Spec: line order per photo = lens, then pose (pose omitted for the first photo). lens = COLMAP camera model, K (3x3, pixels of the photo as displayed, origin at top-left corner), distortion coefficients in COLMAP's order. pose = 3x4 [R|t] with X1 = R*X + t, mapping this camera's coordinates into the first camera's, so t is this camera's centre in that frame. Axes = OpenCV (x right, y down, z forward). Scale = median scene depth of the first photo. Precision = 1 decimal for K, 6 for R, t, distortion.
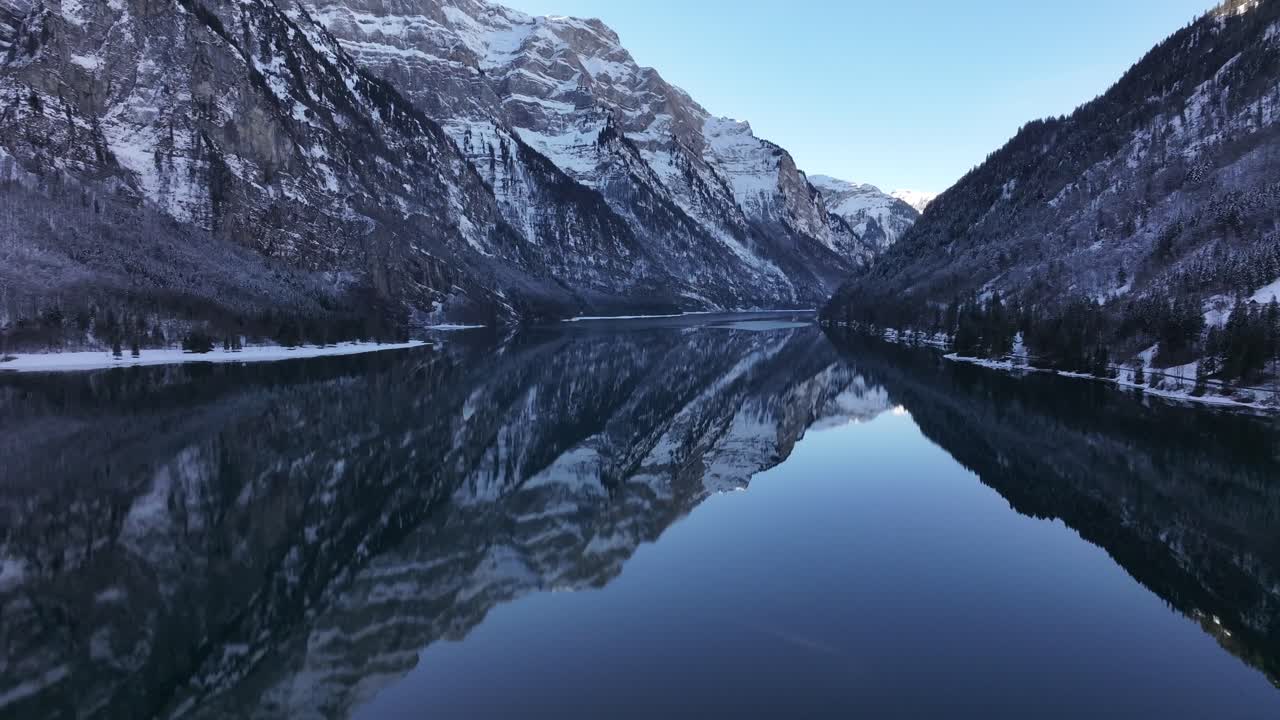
lens RADIAL K [[909.1, 0, 642.1], [0, 909.1, 355.3], [0, 0, 1]] dist [0.003430, 0.017167]
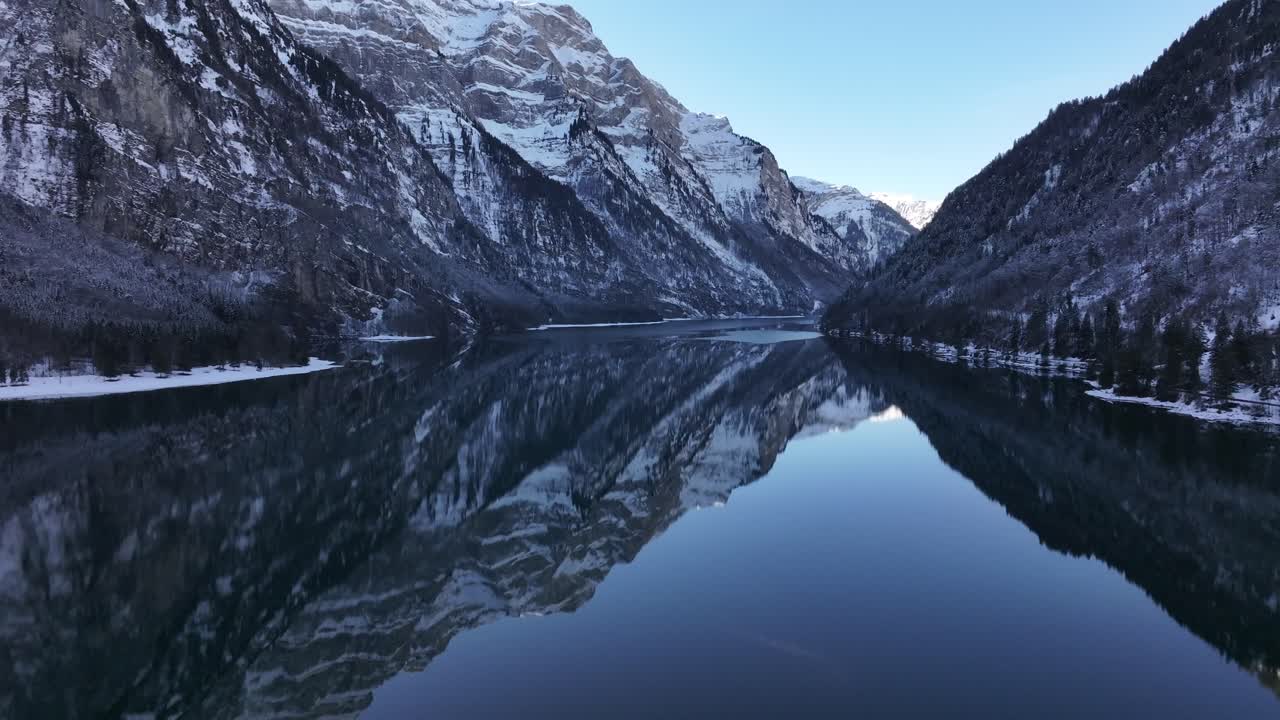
lens RADIAL K [[909.1, 0, 642.1], [0, 909.1, 355.6], [0, 0, 1]] dist [0.003430, 0.017167]
pose [[0.999518, -0.000446, 0.031057, -0.004111], [0.000600, 0.999988, -0.004959, -0.006206], [-0.031055, 0.004976, 0.999505, 0.091857]]
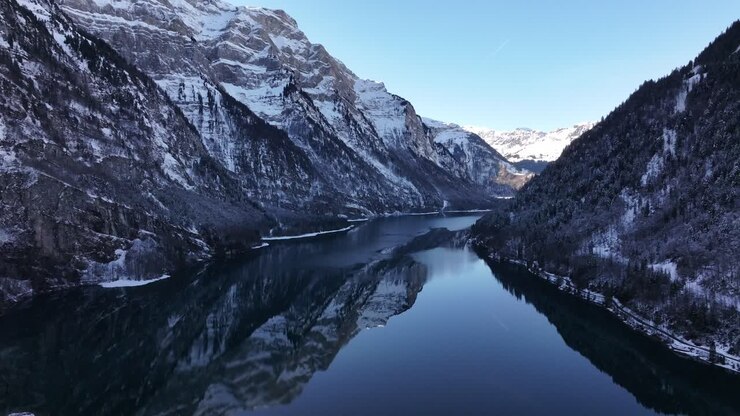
lens RADIAL K [[525.6, 0, 371.2], [0, 525.6, 205.4], [0, 0, 1]] dist [0.003430, 0.017167]
pose [[0.993186, -0.010621, 0.116054, -0.012611], [0.013629, 0.999591, -0.025155, -0.052980], [-0.115740, 0.026565, 0.992924, 0.238802]]
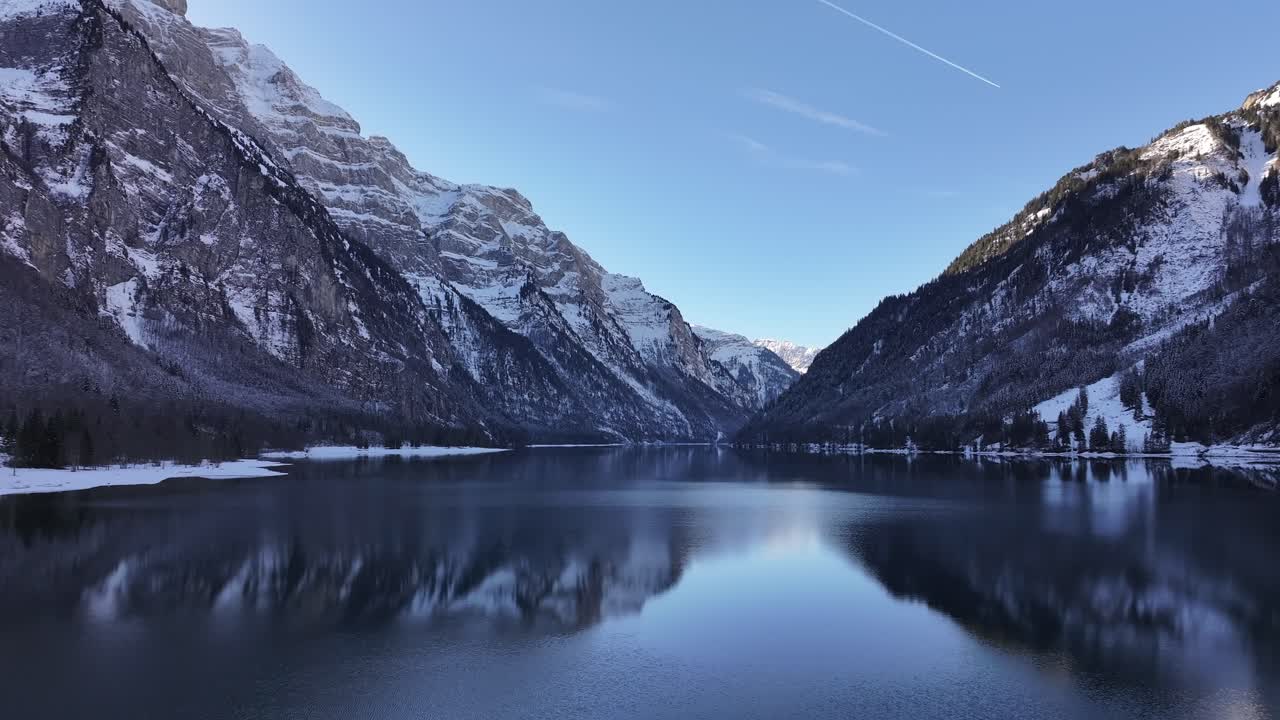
lens RADIAL K [[909.1, 0, 642.8], [0, 909.1, 352.1], [0, 0, 1]] dist [0.003430, 0.017167]
pose [[0.988277, 0.017508, 0.151666, -0.086847], [0.006909, 0.987257, -0.158984, 0.022614], [-0.152516, 0.158168, 0.975562, -0.156729]]
